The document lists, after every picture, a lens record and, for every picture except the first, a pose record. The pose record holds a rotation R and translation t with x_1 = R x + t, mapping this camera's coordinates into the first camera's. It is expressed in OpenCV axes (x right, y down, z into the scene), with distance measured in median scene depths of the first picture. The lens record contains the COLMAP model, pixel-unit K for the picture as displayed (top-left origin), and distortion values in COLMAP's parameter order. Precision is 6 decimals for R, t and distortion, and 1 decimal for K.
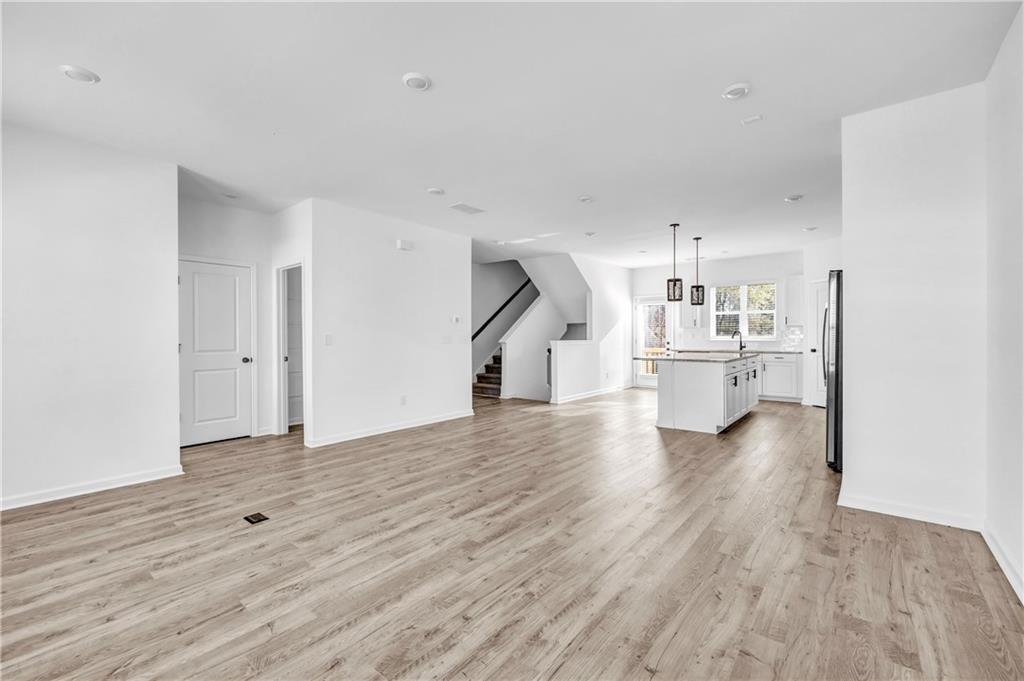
lens RADIAL K [[444.2, 0, 511.9], [0, 444.2, 340.1], [0, 0, 1]] dist [-0.000401, -0.000082]
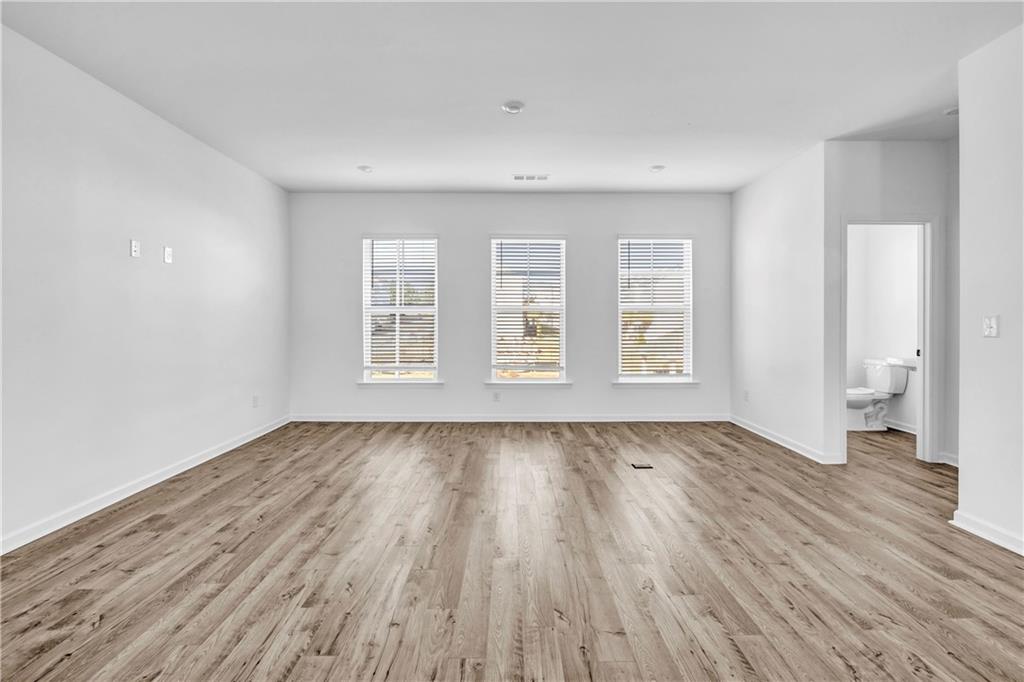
lens RADIAL K [[473.0, 0, 512.6], [0, 473.0, 334.3], [0, 0, 1]] dist [-0.003251, -0.000664]
pose [[-0.779157, 0.021637, -0.626455, 0.627702], [-0.000413, 0.999386, 0.035031, -0.015884], [0.626829, 0.027554, -0.778670, 2.135399]]
